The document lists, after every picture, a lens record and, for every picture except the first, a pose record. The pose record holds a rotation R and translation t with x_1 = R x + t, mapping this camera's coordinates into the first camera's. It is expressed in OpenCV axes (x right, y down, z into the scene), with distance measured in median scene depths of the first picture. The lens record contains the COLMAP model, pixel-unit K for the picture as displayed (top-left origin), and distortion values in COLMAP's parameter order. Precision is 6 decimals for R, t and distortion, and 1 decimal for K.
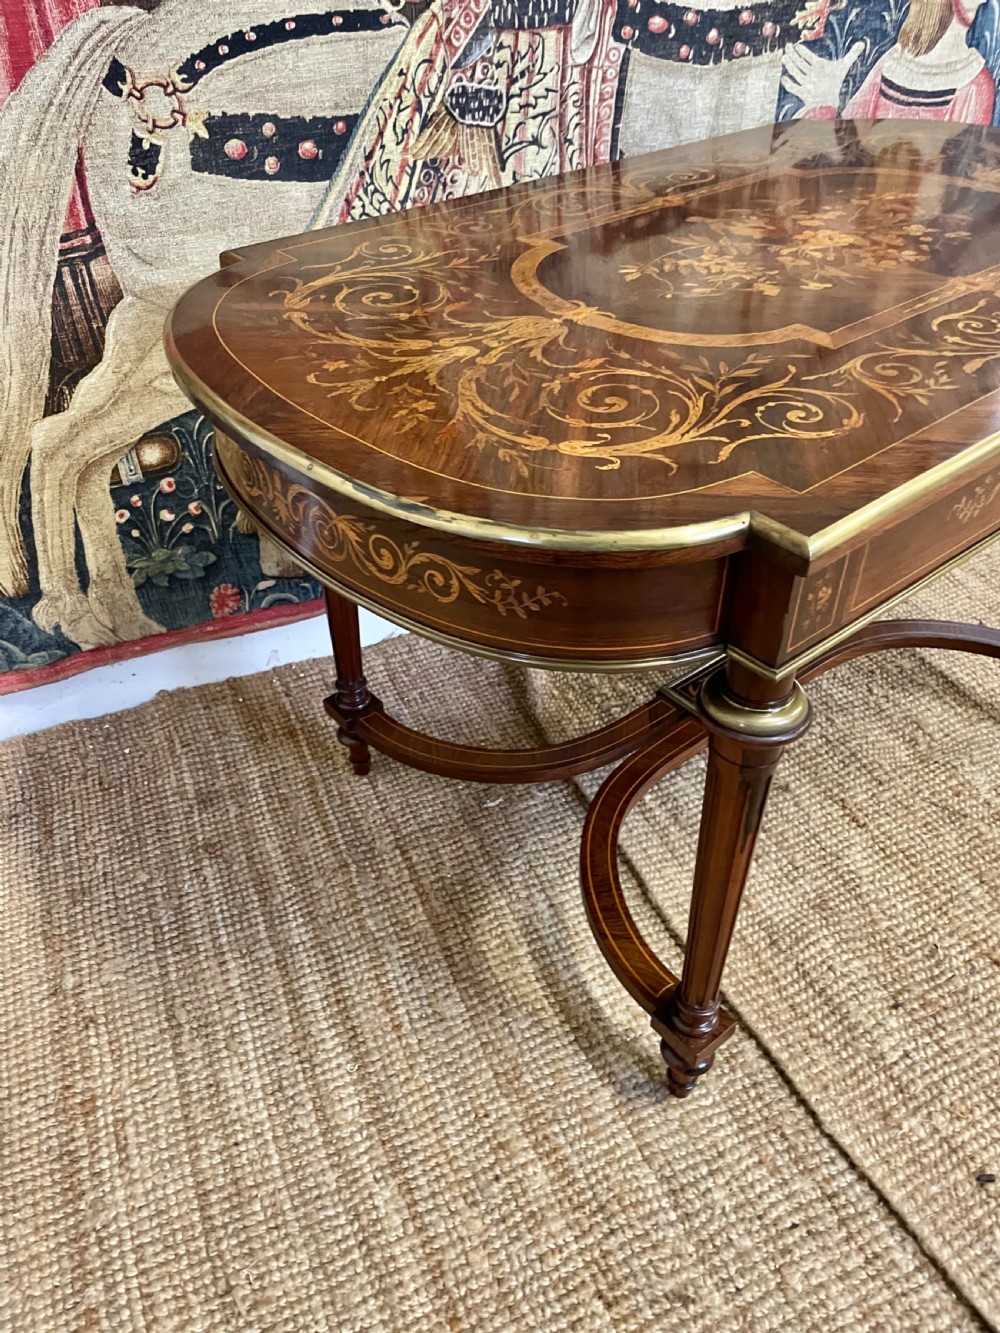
lens RADIAL K [[1027.2, 0, 488.0], [0, 1027.2, 655.0], [0, 0, 1]] dist [0.081848, -0.124175]
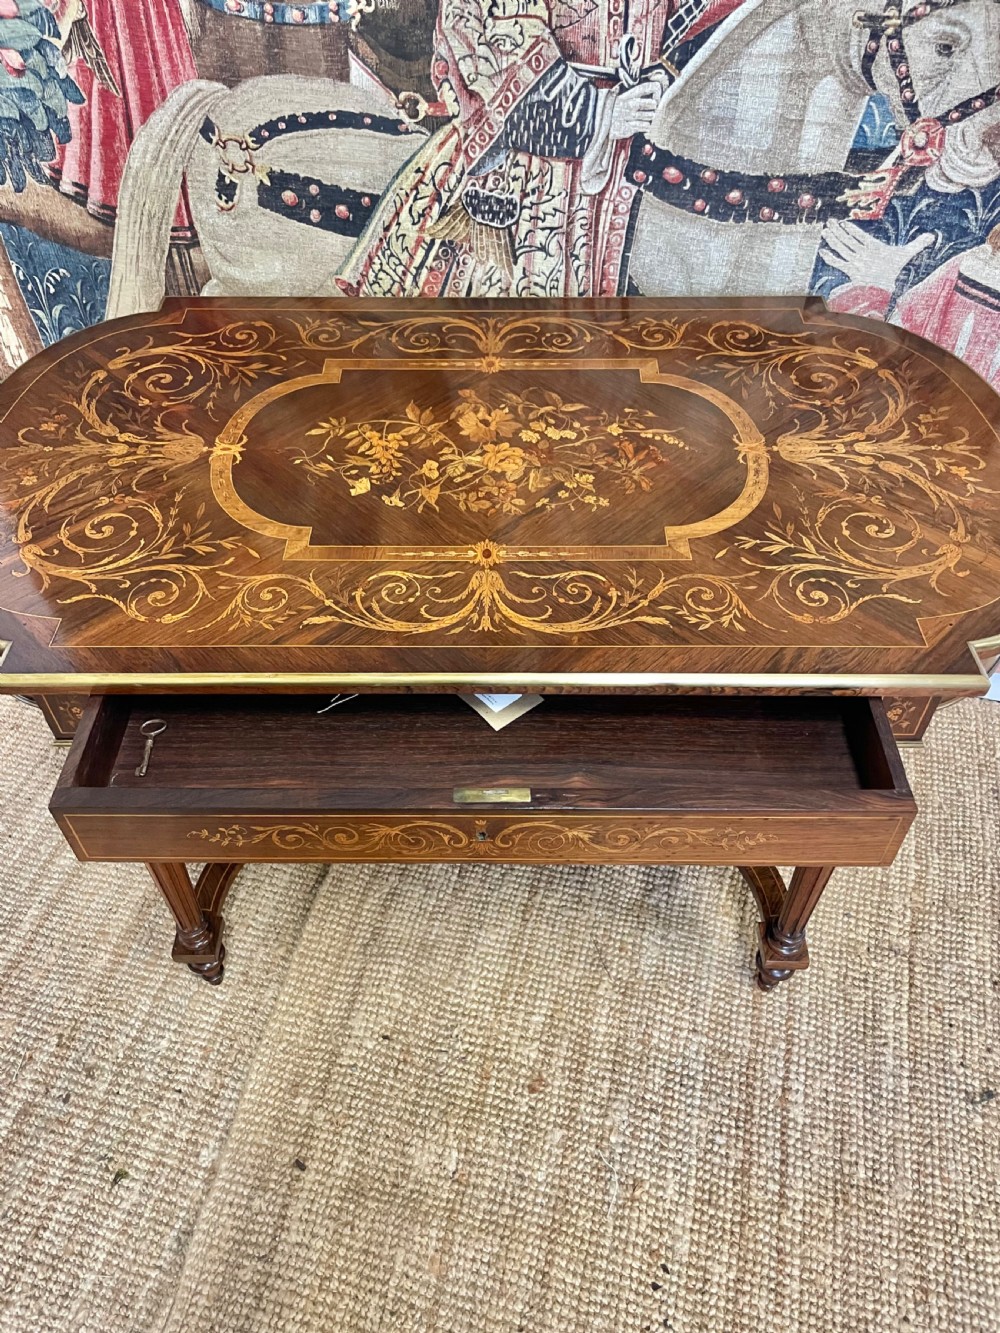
lens RADIAL K [[1027.2, 0, 484.9], [0, 1027.2, 665.9], [0, 0, 1]] dist [0.081325, -0.121055]
pose [[0.767516, 0.476903, -0.428348, 0.726479], [-0.397765, 0.878331, 0.265176, -0.393143], [0.502695, -0.033145, 0.863828, -0.005664]]
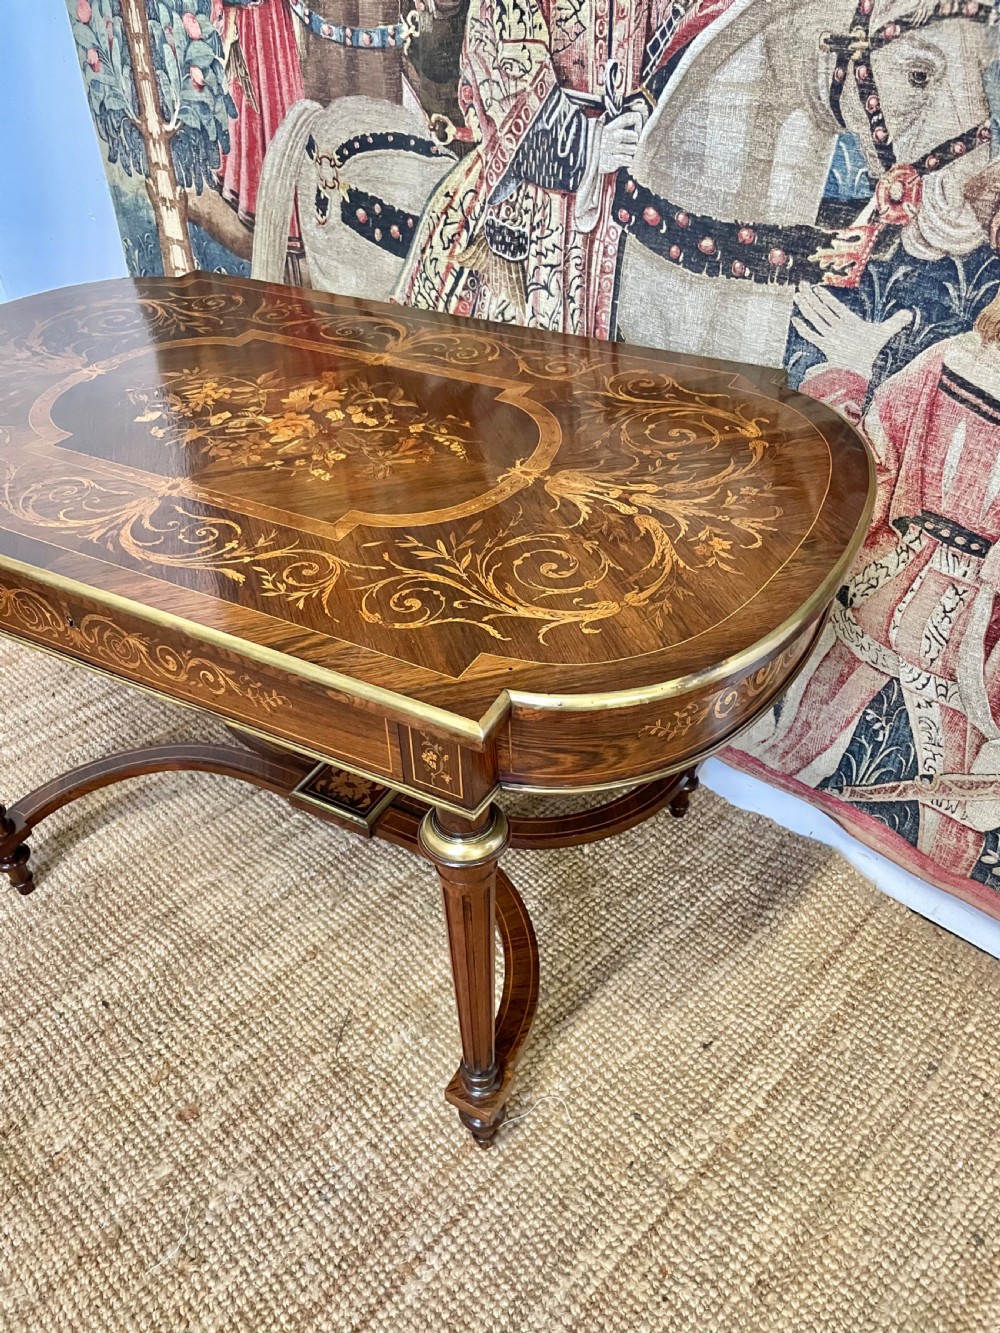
lens RADIAL K [[1027.2, 0, 481.5], [0, 1027.2, 670.3], [0, 0, 1]] dist [0.081325, -0.121055]
pose [[0.357366, 0.583238, -0.729468, 1.085223], [-0.549633, 0.762807, 0.340629, -0.550434], [0.755111, 0.279210, 0.593169, 0.455141]]
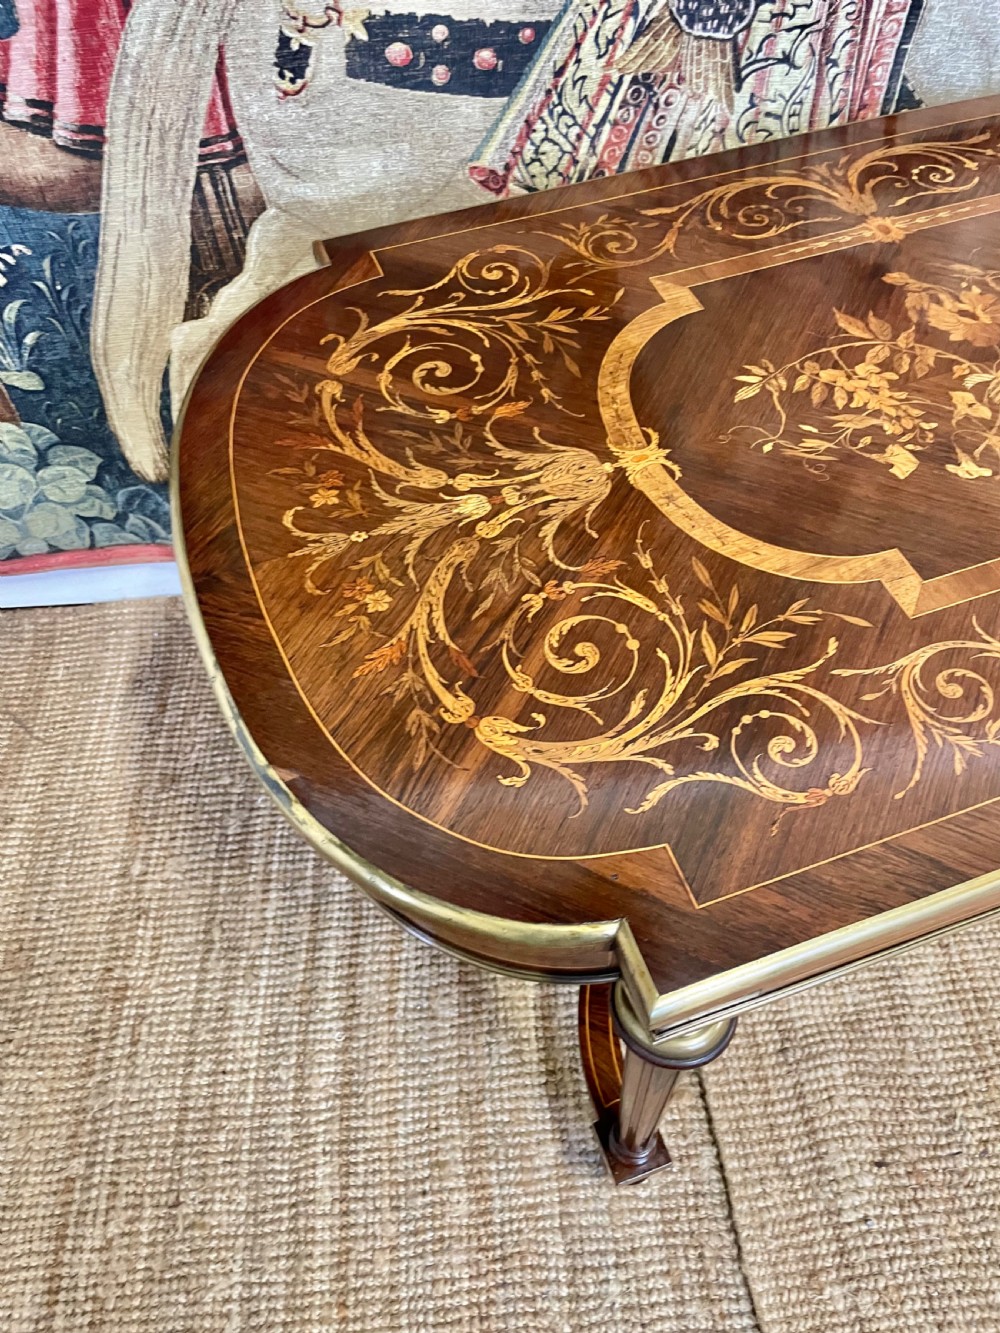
lens RADIAL K [[1027.2, 0, 507.3], [0, 1027.2, 666.7], [0, 0, 1]] dist [0.081848, -0.124175]
pose [[0.942238, 0.259993, -0.211164, 0.139366], [-0.193190, 0.936868, 0.291472, -0.269014], [0.273614, -0.233842, 0.932981, 0.115125]]
